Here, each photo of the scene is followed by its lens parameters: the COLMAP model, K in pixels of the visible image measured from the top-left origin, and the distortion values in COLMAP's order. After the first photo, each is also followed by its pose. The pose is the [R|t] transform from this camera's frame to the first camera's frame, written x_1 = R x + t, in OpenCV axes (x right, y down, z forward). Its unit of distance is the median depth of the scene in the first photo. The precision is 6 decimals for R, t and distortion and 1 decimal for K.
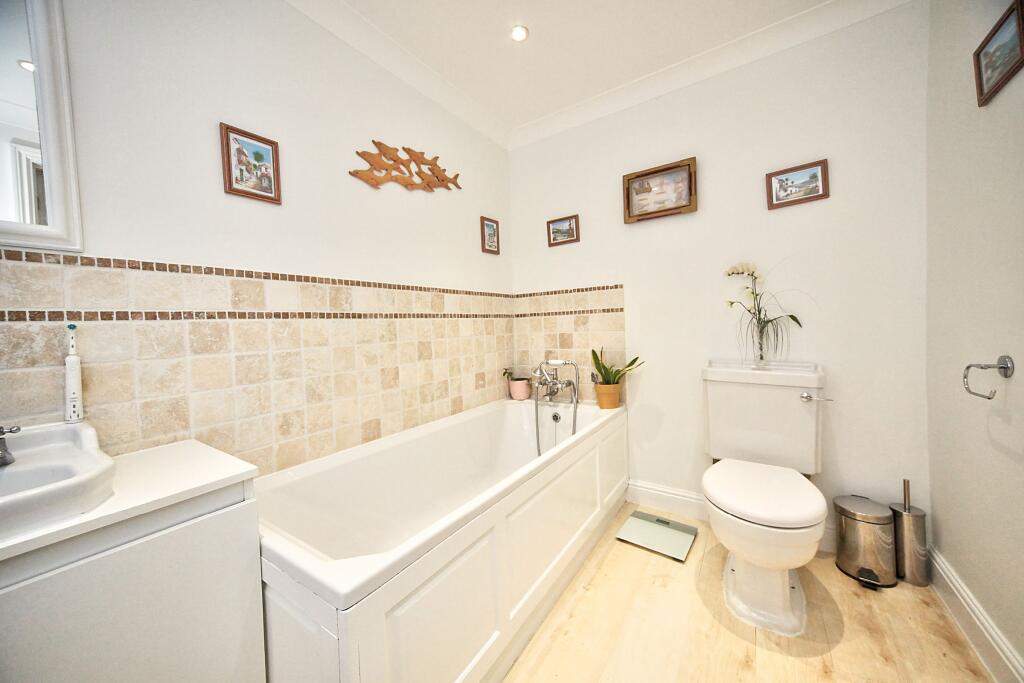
lens RADIAL K [[365.2, 0, 515.4], [0, 365.2, 321.0], [0, 0, 1]] dist [-0.000376, 0.004091]
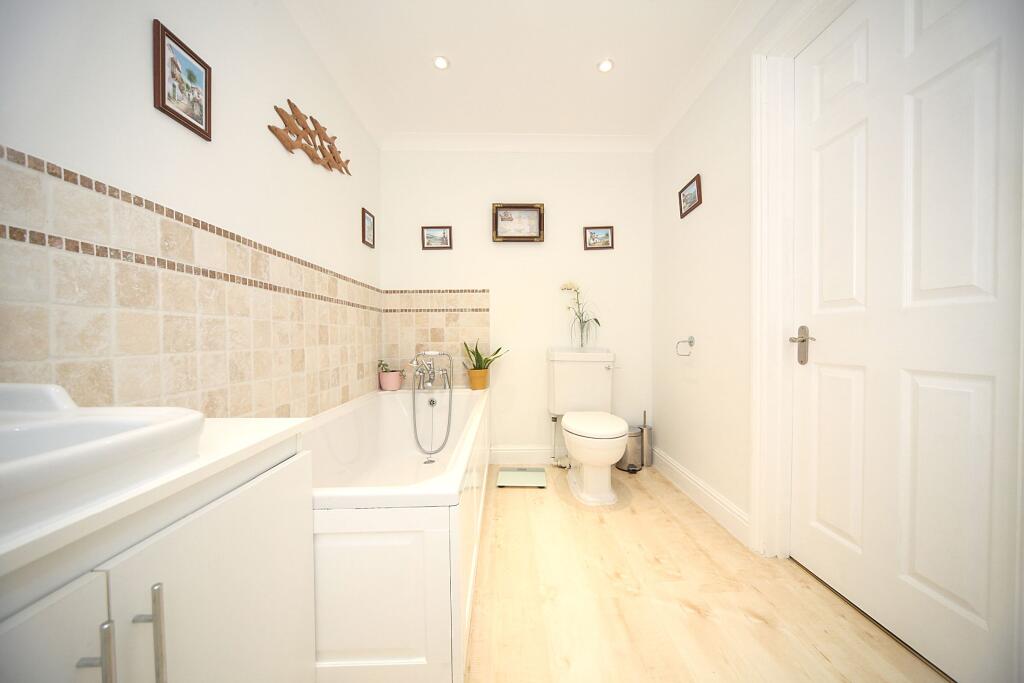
lens RADIAL K [[366.6, 0, 512.2], [0, 366.6, 331.2], [0, 0, 1]] dist [0.000119, -0.000063]
pose [[0.804978, 0.042200, 0.591802, -0.481730], [-0.027113, 0.999042, -0.034359, 0.105085], [-0.592685, 0.011612, 0.805351, -0.063400]]
